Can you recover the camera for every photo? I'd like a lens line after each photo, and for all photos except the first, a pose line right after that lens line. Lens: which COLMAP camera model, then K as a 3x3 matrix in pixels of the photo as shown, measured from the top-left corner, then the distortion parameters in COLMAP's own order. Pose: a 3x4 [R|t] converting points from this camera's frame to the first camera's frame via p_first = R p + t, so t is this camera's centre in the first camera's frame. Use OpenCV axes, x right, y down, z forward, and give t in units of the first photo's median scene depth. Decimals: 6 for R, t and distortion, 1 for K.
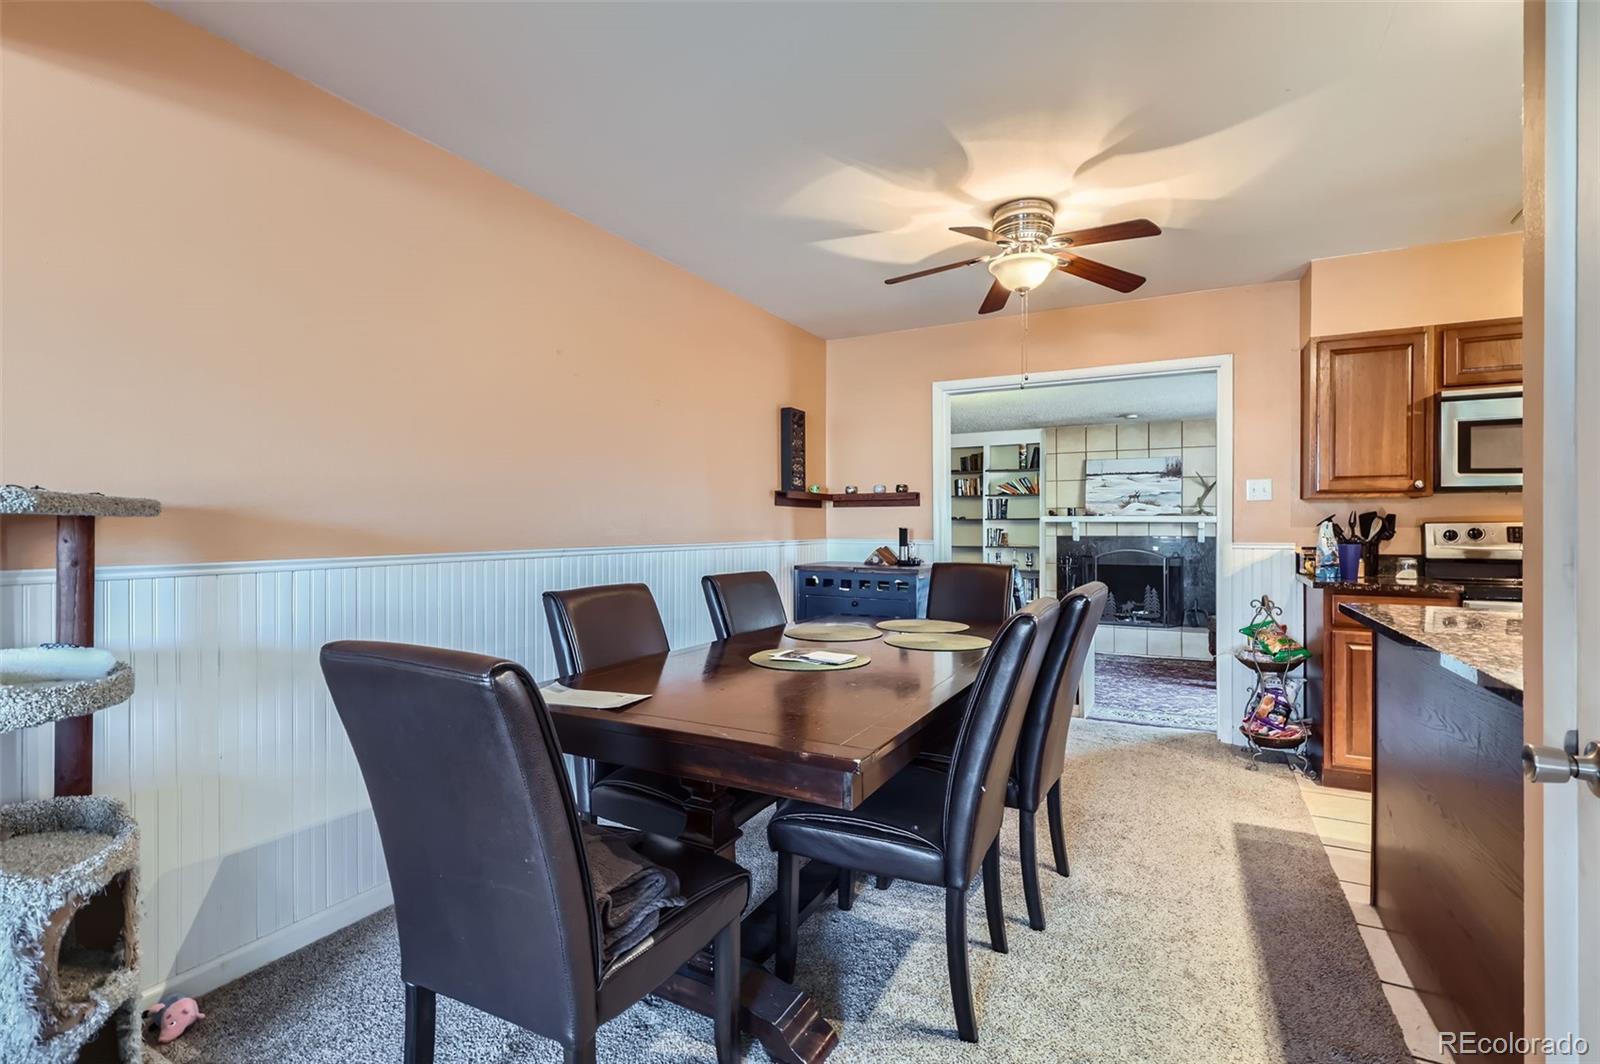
lens RADIAL K [[733.1, 0, 800.0], [0, 733.1, 532.0], [0, 0, 1]] dist [0.002028, -0.000387]
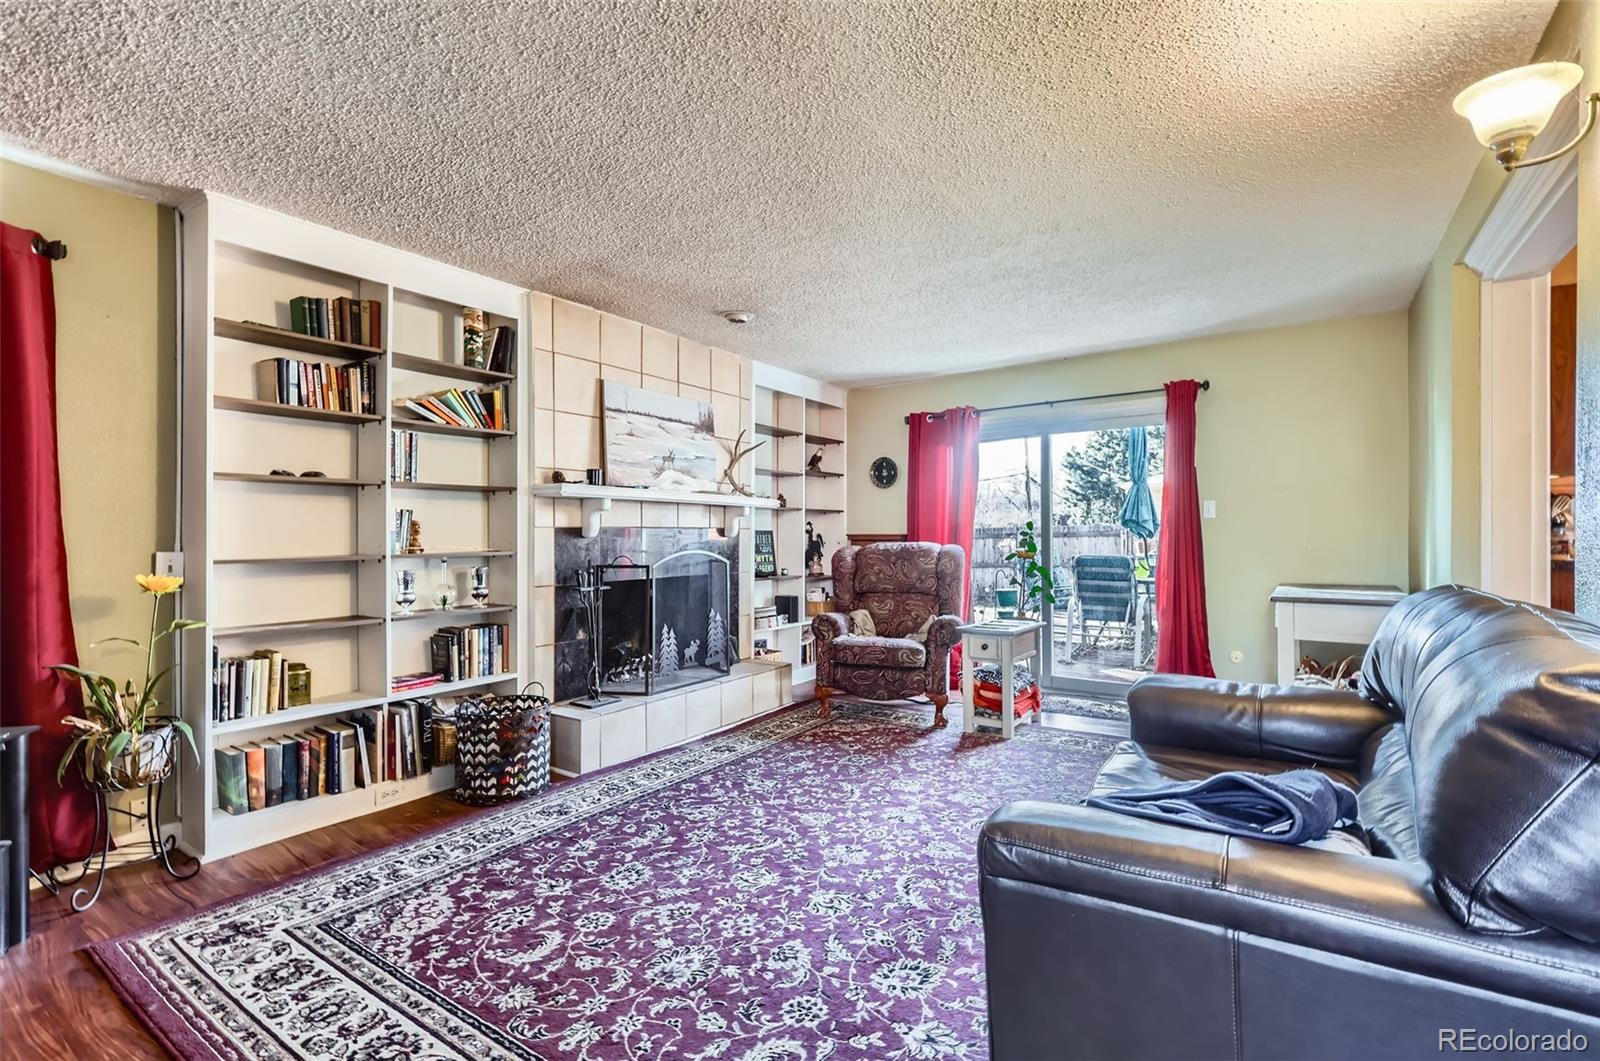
lens RADIAL K [[726.7, 0, 802.4], [0, 726.7, 527.1], [0, 0, 1]] dist [0.004310, -0.000099]
pose [[0.111317, 0.009448, 0.993740, -0.105313], [0.006715, 0.999925, -0.010259, 0.012313], [-0.993762, 0.007815, 0.111245, 0.851094]]
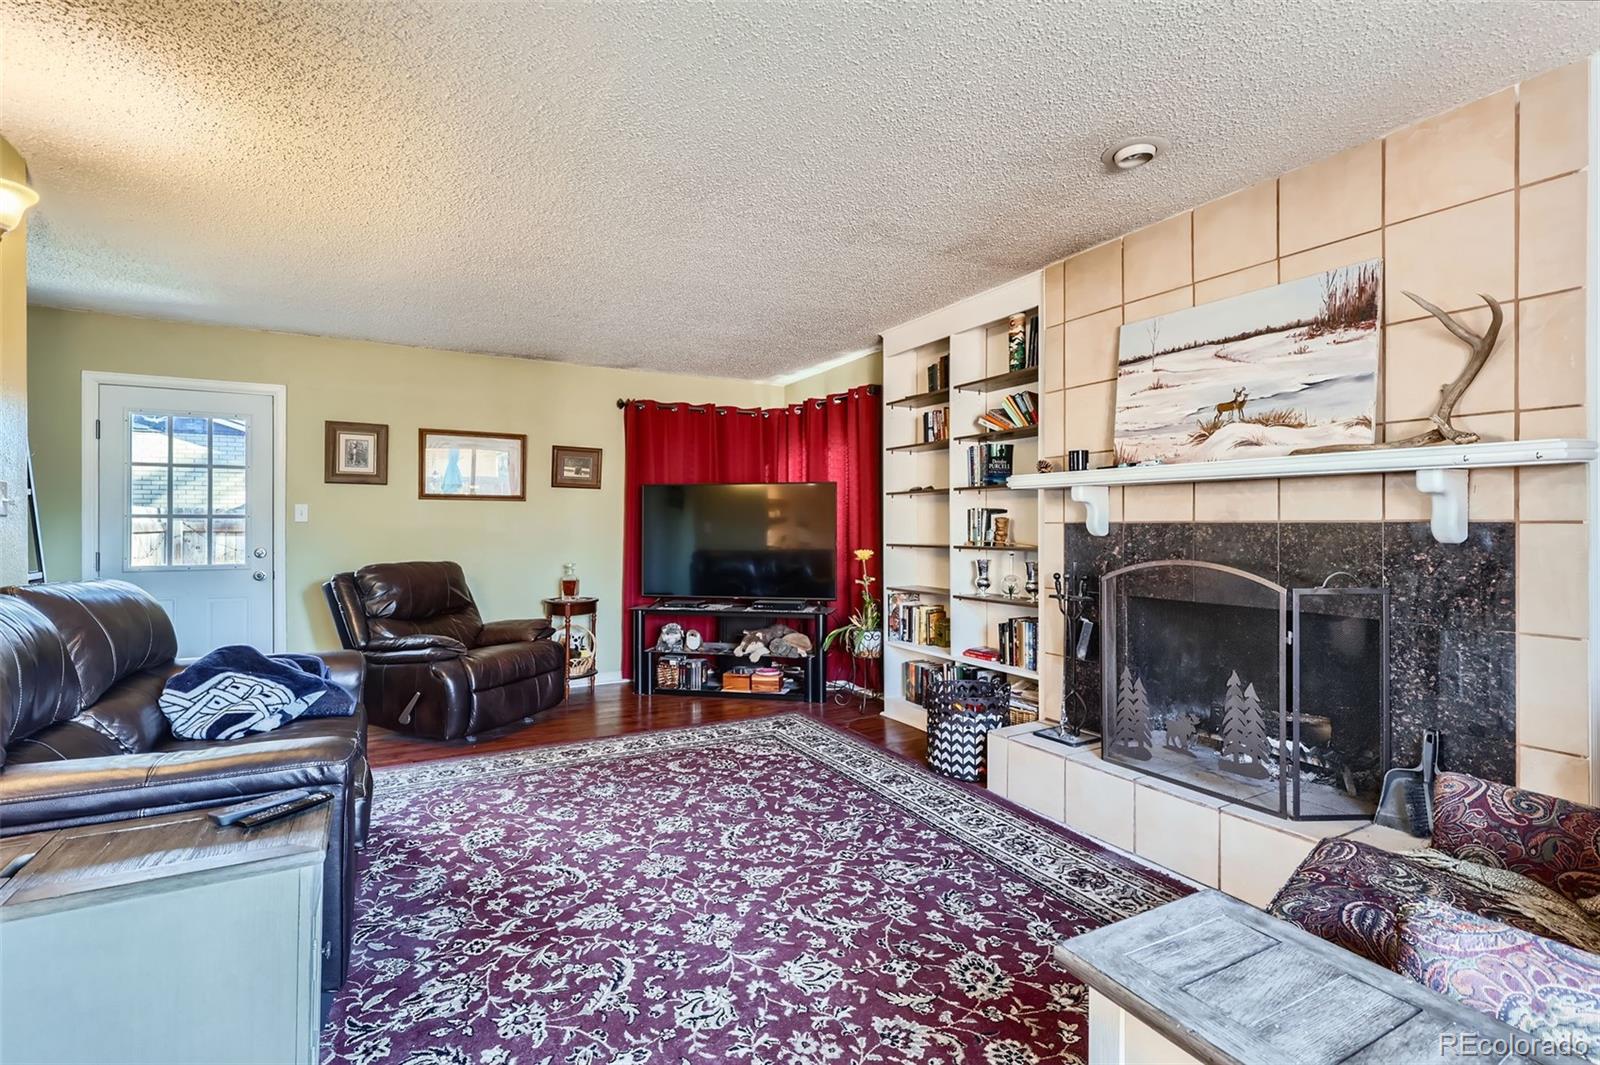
lens RADIAL K [[726.7, 0, 802.4], [0, 726.7, 529.1], [0, 0, 1]] dist [0.004310, -0.000099]
pose [[0.849186, 0.005345, -0.528067, 0.476540], [-0.003633, 0.999984, 0.004279, 0.008529], [0.528081, -0.001715, 0.849192, 0.619853]]
